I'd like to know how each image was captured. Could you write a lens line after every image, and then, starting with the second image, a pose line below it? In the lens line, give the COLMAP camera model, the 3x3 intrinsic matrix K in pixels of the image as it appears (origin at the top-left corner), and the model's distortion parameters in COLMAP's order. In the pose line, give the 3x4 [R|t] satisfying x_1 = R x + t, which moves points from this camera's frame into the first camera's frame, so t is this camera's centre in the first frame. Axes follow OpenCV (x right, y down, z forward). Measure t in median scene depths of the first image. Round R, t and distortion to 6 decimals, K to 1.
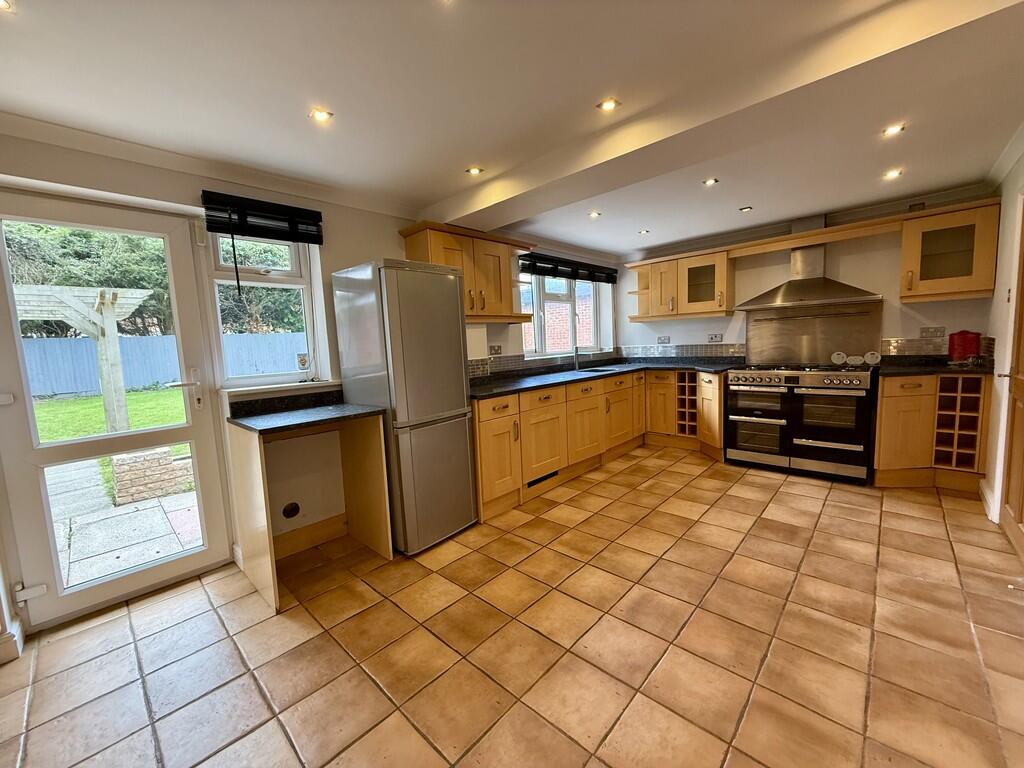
lens RADIAL K [[404.9, 0, 513.8], [0, 404.9, 384.2], [0, 0, 1]] dist [0.003576, -0.002230]
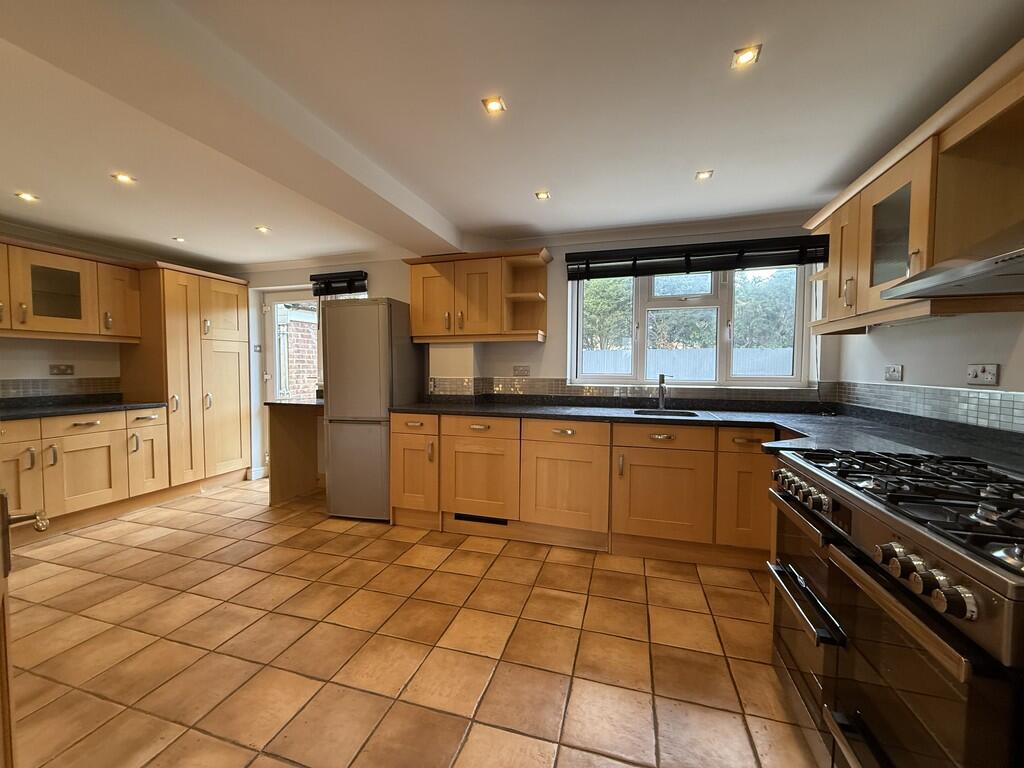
lens RADIAL K [[404.9, 0, 510.9], [0, 404.9, 382.3], [0, 0, 1]] dist [0.003576, -0.002230]
pose [[0.433082, 0.056432, -0.899586, 0.906521], [-0.121409, 0.992595, 0.003817, -0.070475], [0.893140, 0.107565, 0.436727, 0.688678]]
